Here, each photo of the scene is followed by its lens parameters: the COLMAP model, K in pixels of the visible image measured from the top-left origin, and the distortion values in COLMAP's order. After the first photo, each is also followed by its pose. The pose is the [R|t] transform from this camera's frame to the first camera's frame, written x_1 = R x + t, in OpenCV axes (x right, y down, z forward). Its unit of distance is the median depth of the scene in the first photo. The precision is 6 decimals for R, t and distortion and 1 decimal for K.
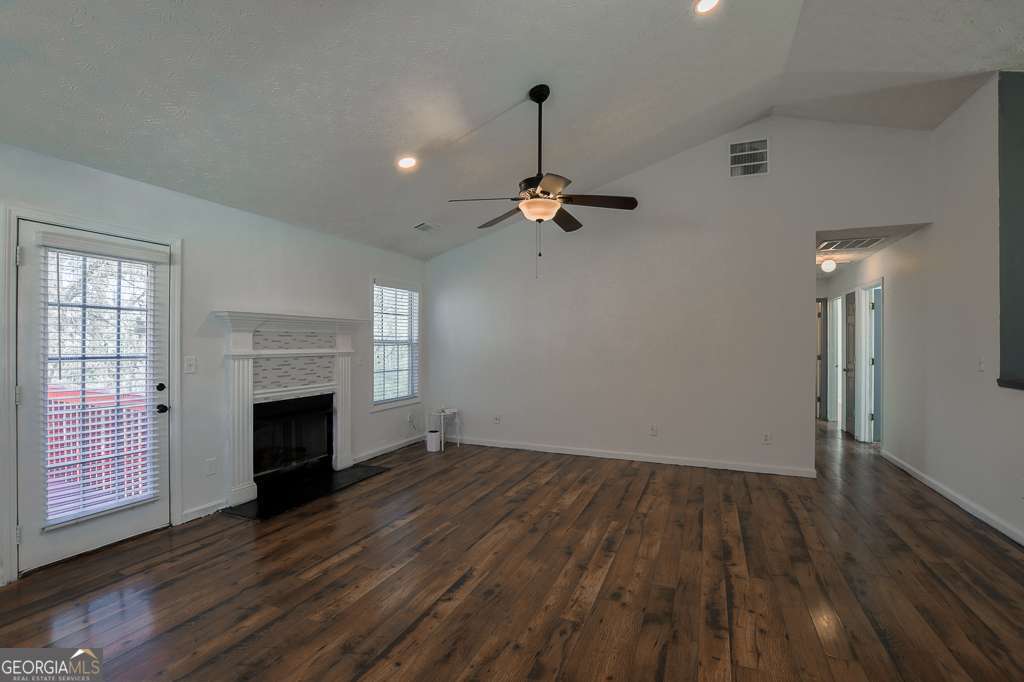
lens RADIAL K [[461.3, 0, 510.0], [0, 461.3, 340.3], [0, 0, 1]] dist [-0.029924, 0.002873]
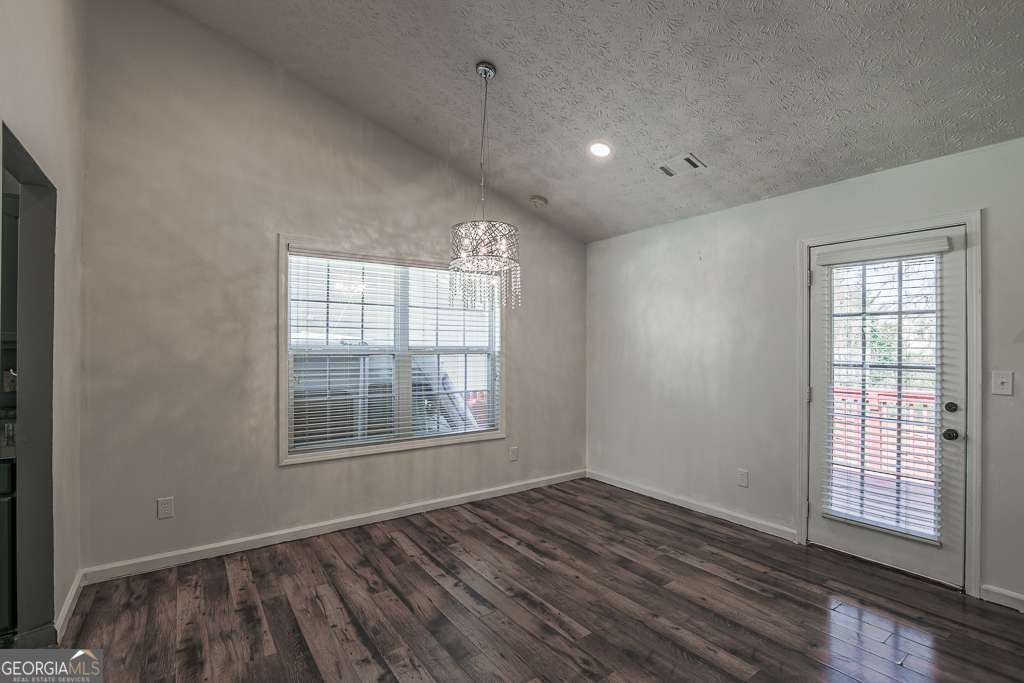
lens RADIAL K [[461.3, 0, 516.1], [0, 461.3, 347.7], [0, 0, 1]] dist [-0.029924, 0.002873]
pose [[-0.510618, -0.004227, -0.859797, 0.288102], [-0.000534, 0.999989, -0.004599, 0.003250], [0.859808, -0.001889, -0.510615, 0.745420]]
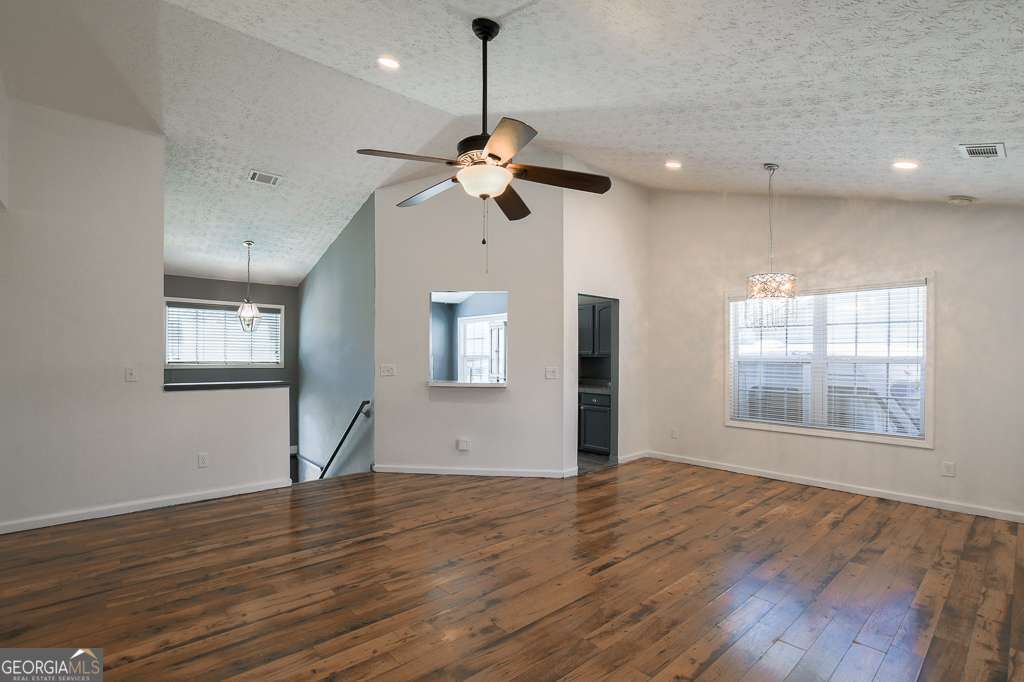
lens RADIAL K [[461.3, 0, 494.4], [0, 461.3, 352.4], [0, 0, 1]] dist [-0.029924, 0.002873]
pose [[-0.894408, 0.001616, 0.447249, -0.301324], [-0.002660, 0.999957, -0.008932, -0.001597], [-0.447244, -0.009179, -0.894365, 1.726116]]
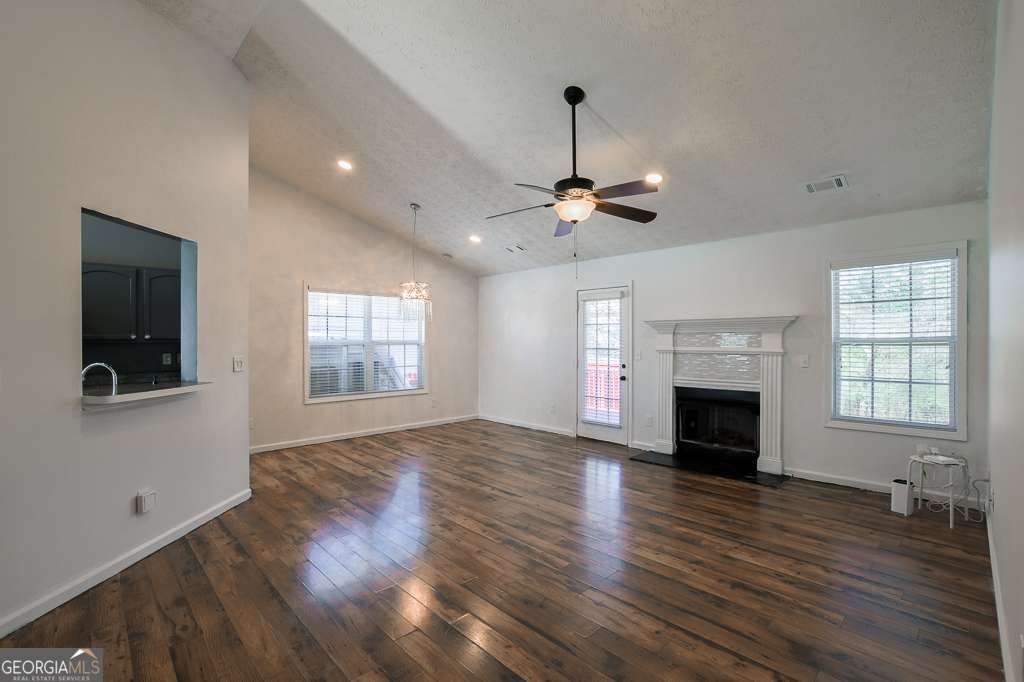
lens RADIAL K [[461.3, 0, 512.5], [0, 461.3, 337.4], [0, 0, 1]] dist [-0.029924, 0.002873]
pose [[-0.395203, -0.006165, -0.918573, 1.078375], [0.005213, 0.999946, -0.008954, 0.003160], [0.918579, -0.008327, -0.395149, 1.314746]]
